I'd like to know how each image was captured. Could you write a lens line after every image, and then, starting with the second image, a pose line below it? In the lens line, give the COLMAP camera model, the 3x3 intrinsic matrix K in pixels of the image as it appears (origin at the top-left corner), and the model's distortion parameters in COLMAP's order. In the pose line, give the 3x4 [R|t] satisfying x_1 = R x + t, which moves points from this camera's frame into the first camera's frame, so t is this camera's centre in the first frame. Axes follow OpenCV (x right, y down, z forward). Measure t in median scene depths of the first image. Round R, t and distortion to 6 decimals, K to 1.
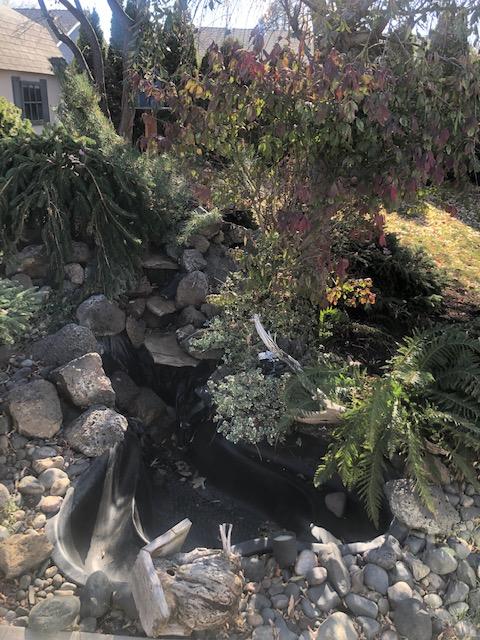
lens RADIAL K [[525.2, 0, 243.1], [0, 525.2, 316.1], [0, 0, 1]] dist [0.049752, -0.043792]
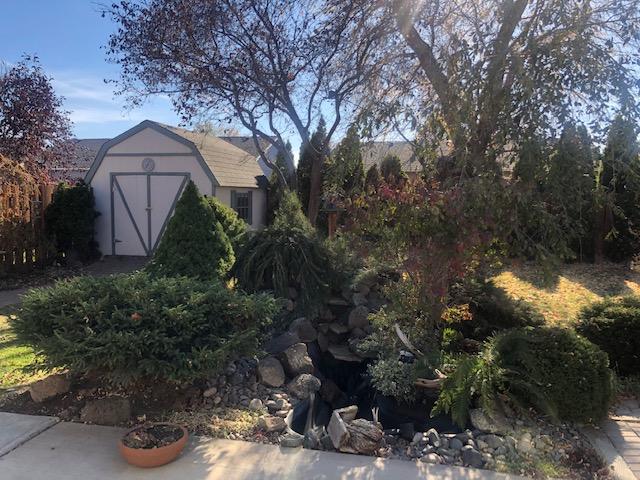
lens RADIAL K [[525.2, 0, 319.0], [0, 525.2, 239.9], [0, 0, 1]] dist [0.049752, -0.043792]
pose [[0.985595, -0.021359, -0.167767, 0.063069], [-0.030231, 0.953766, -0.299025, 0.233367], [0.166397, 0.299790, 0.939382, -0.649758]]
